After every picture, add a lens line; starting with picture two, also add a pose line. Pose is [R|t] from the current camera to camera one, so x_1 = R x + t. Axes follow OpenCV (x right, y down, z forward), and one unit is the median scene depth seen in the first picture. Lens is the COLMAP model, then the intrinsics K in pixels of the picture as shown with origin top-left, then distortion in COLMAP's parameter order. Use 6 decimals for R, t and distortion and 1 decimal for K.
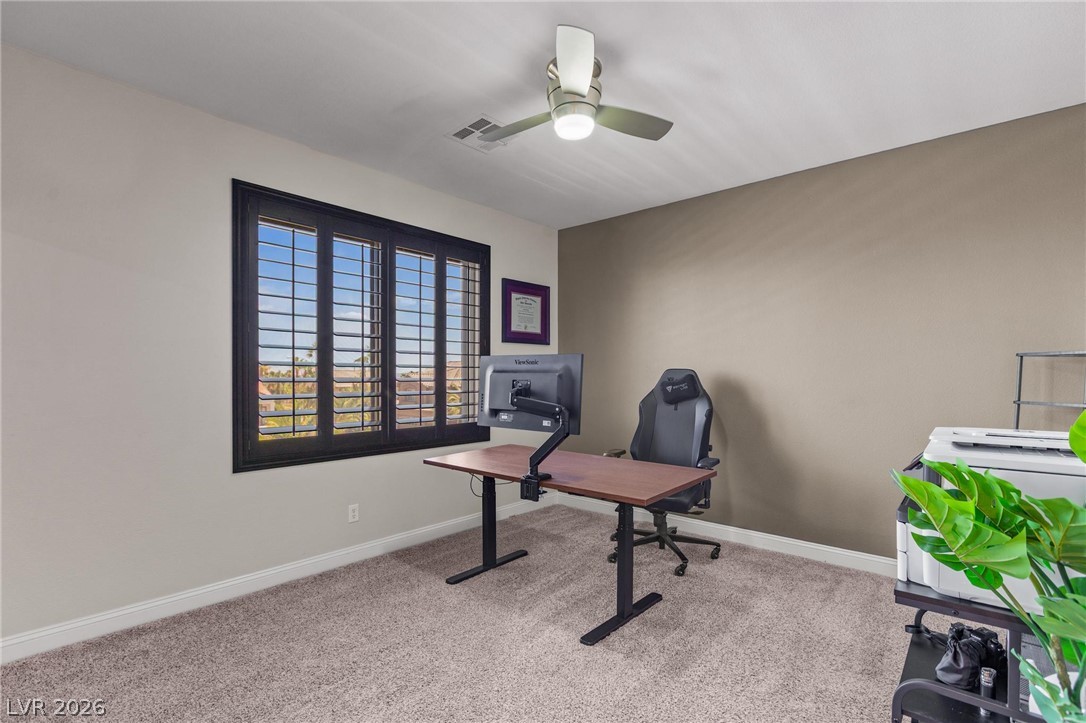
lens RADIAL K [[504.6, 0, 538.2], [0, 504.6, 374.5], [0, 0, 1]] dist [-0.001743, -0.000136]
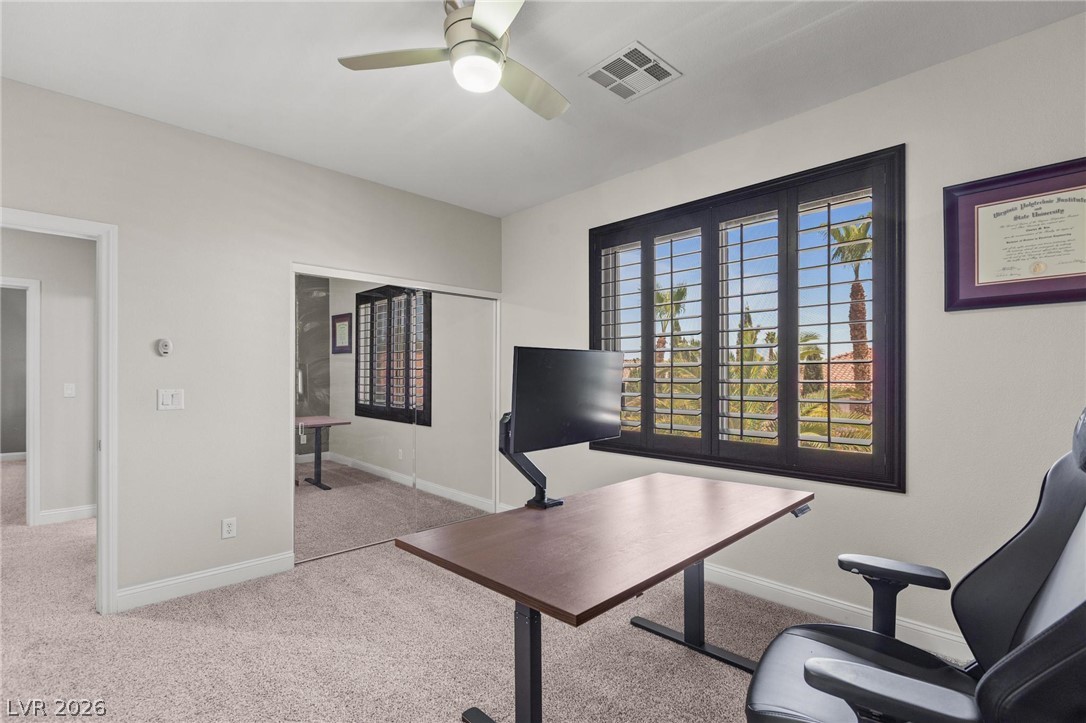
lens RADIAL K [[504.6, 0, 545.1], [0, 504.6, 371.1], [0, 0, 1]] dist [-0.001743, -0.000136]
pose [[-0.065967, -0.016372, -0.997687, 0.555268], [-0.004531, 0.999860, -0.016108, 0.008455], [0.997811, 0.003458, -0.066032, 0.738812]]
